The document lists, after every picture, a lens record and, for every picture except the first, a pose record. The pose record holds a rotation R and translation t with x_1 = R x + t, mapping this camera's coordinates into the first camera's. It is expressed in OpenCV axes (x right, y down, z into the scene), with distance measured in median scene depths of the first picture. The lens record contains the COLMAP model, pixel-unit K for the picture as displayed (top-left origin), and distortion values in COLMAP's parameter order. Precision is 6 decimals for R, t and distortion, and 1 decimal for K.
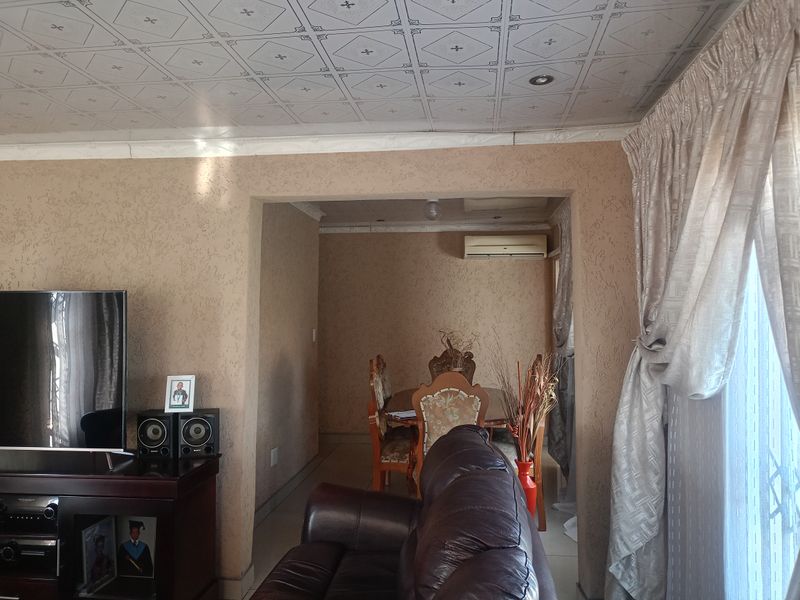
lens RADIAL K [[578.2, 0, 403.1], [0, 578.2, 302.9], [0, 0, 1]] dist [-0.002022, -0.006715]
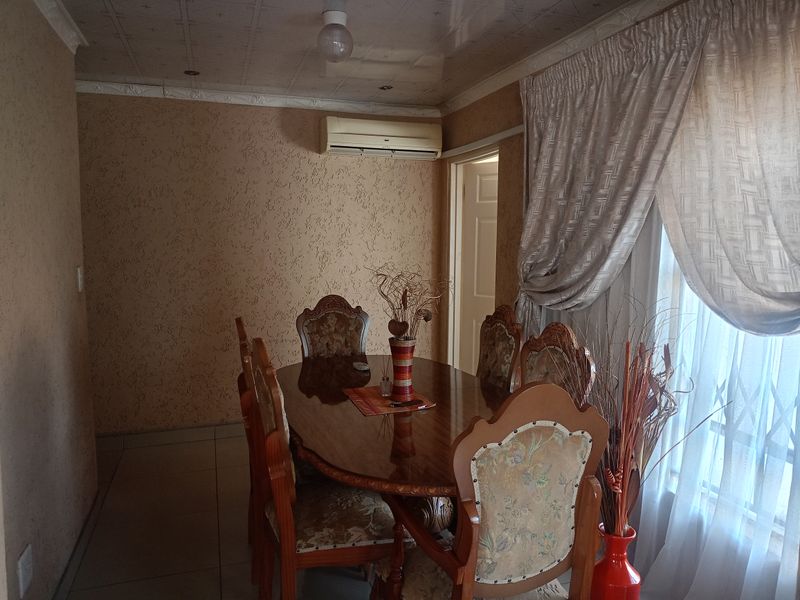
lens RADIAL K [[578.2, 0, 396.3], [0, 578.2, 307.1], [0, 0, 1]] dist [-0.002022, -0.006715]
pose [[0.909023, -0.045535, 0.414252, -0.098765], [-0.013524, 0.990266, 0.138529, 0.004198], [-0.416527, -0.131528, 0.899558, 0.363341]]
